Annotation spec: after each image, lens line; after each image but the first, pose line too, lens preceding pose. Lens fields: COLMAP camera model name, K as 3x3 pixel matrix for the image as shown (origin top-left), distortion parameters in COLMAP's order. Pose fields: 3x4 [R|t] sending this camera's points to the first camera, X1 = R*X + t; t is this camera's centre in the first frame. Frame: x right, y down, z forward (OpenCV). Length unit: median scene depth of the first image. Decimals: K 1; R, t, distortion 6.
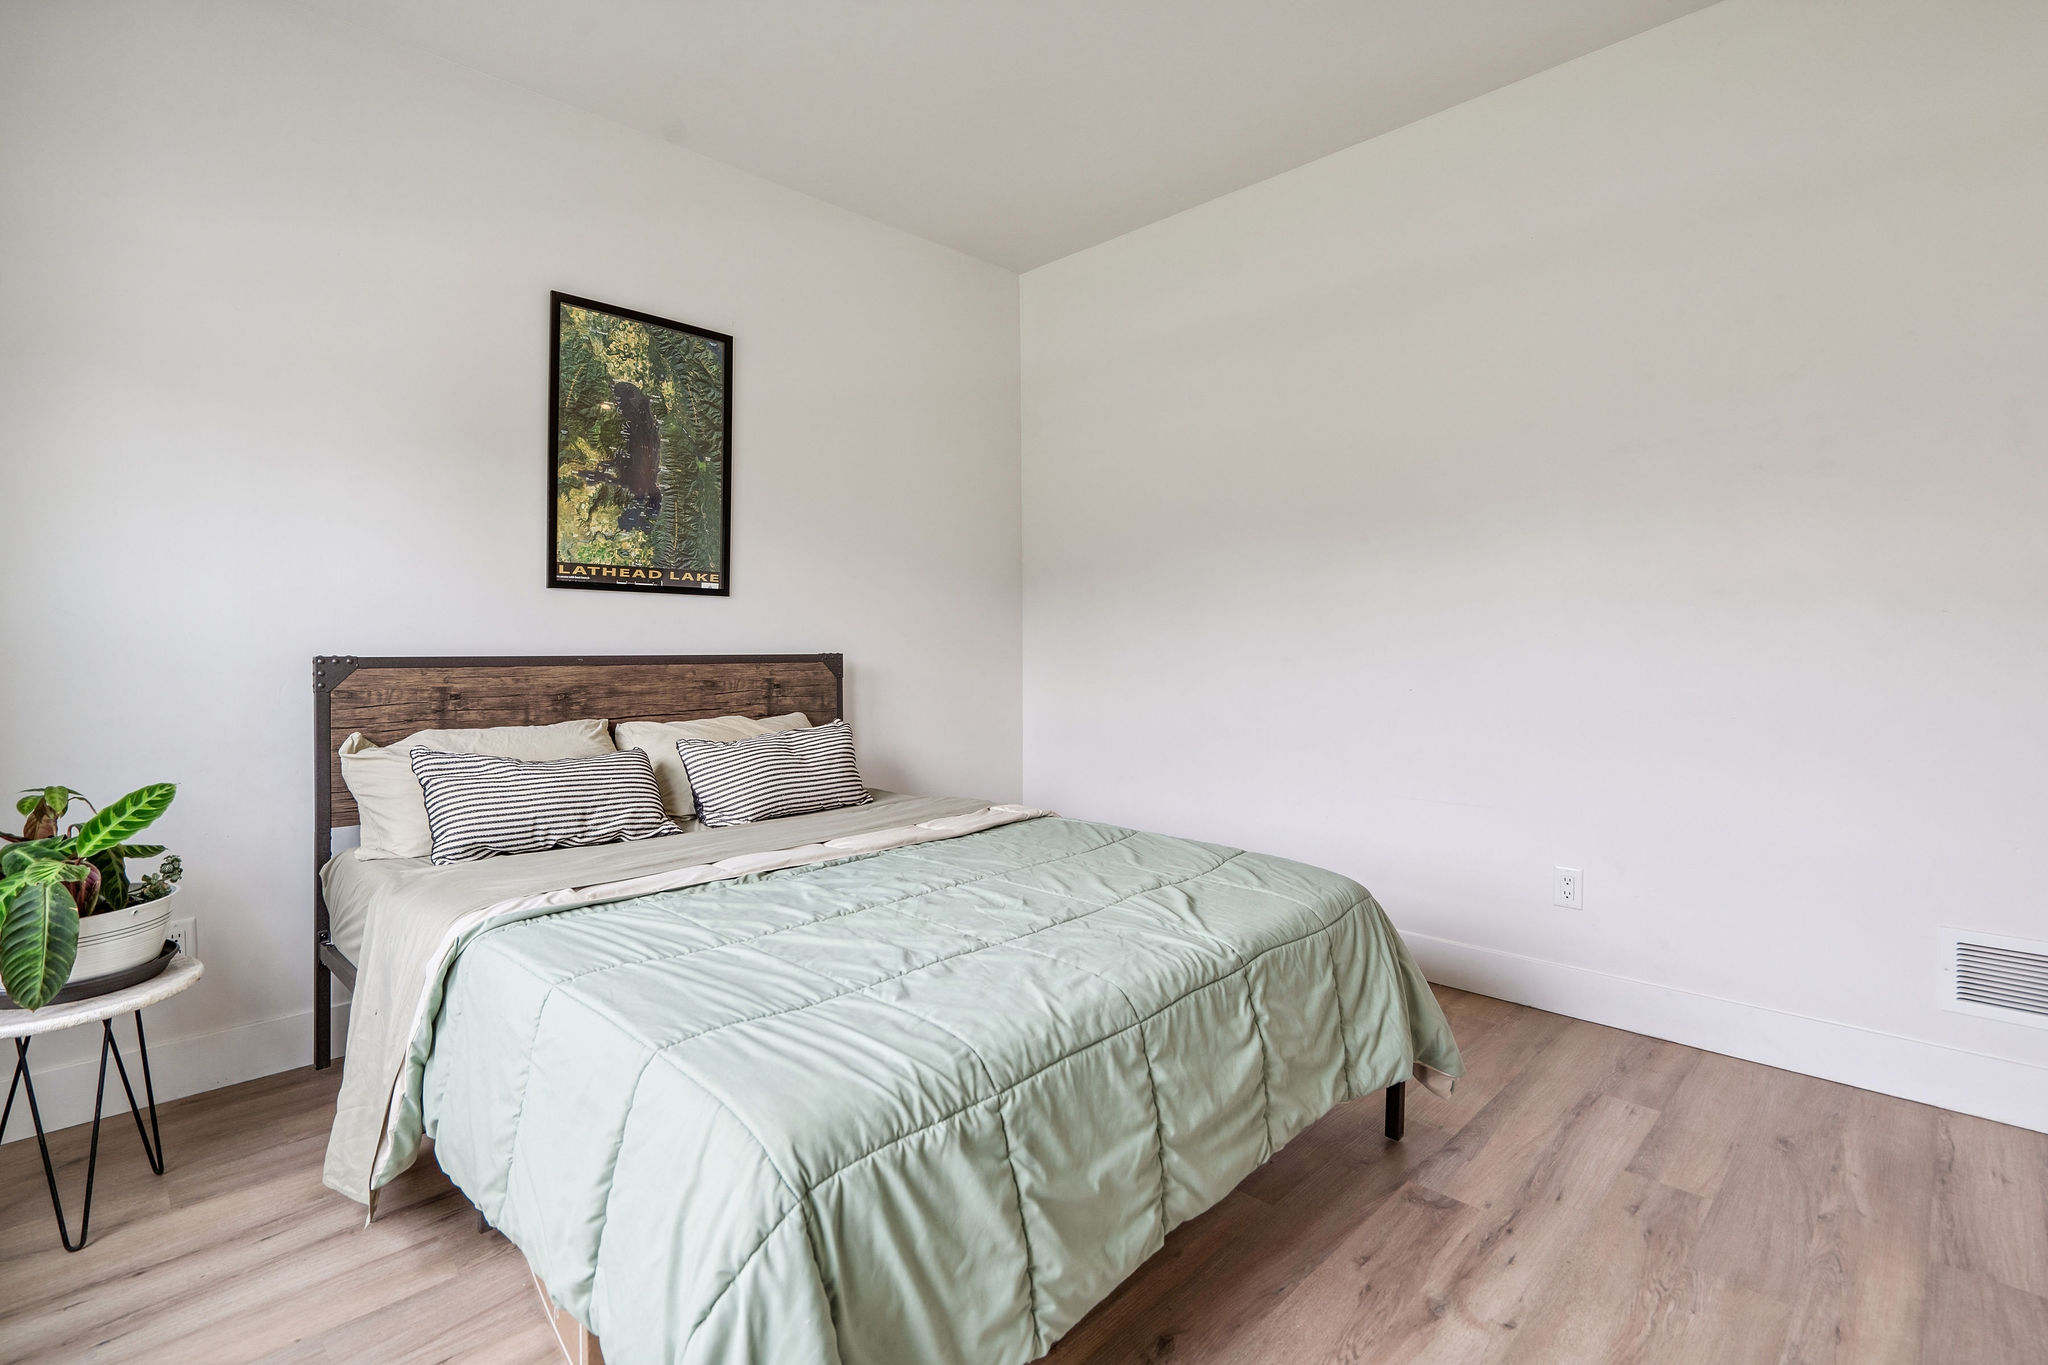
lens RADIAL K [[952.1, 0, 1024.3], [0, 952.1, 643.1], [0, 0, 1]] dist [-0.004452, -0.000012]
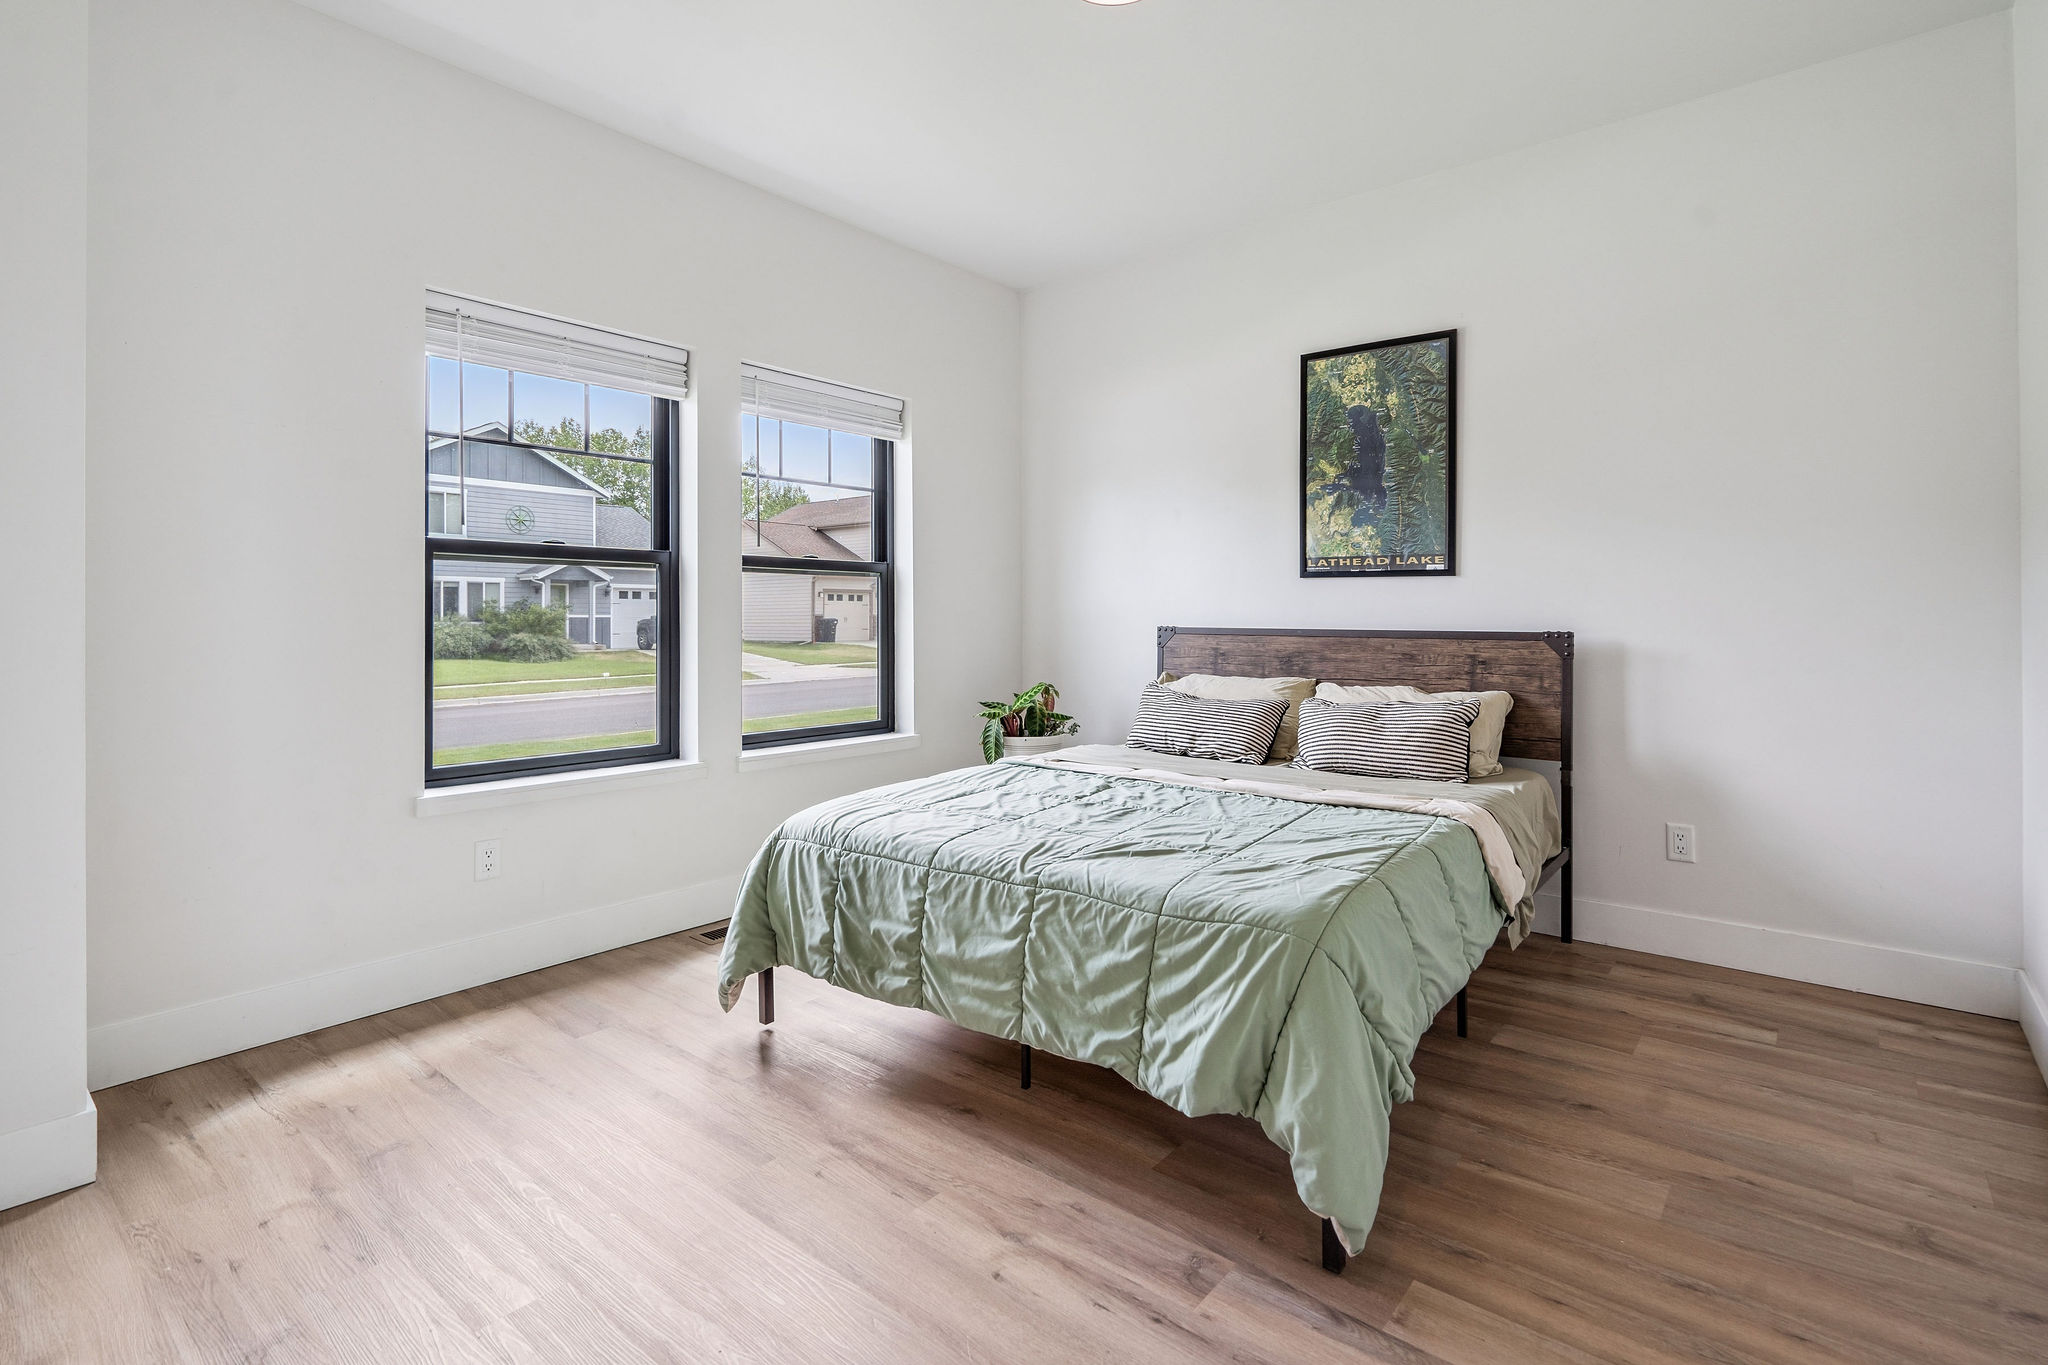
lens RADIAL K [[975.4, 0, 1018.2], [0, 975.4, 610.5], [0, 0, 1]] dist [-0.005644, -0.000438]
pose [[0.087147, -0.002846, -0.996191, 0.798185], [-0.001315, 0.999995, -0.002971, -0.007382], [0.996195, 0.001569, 0.087143, 0.466583]]
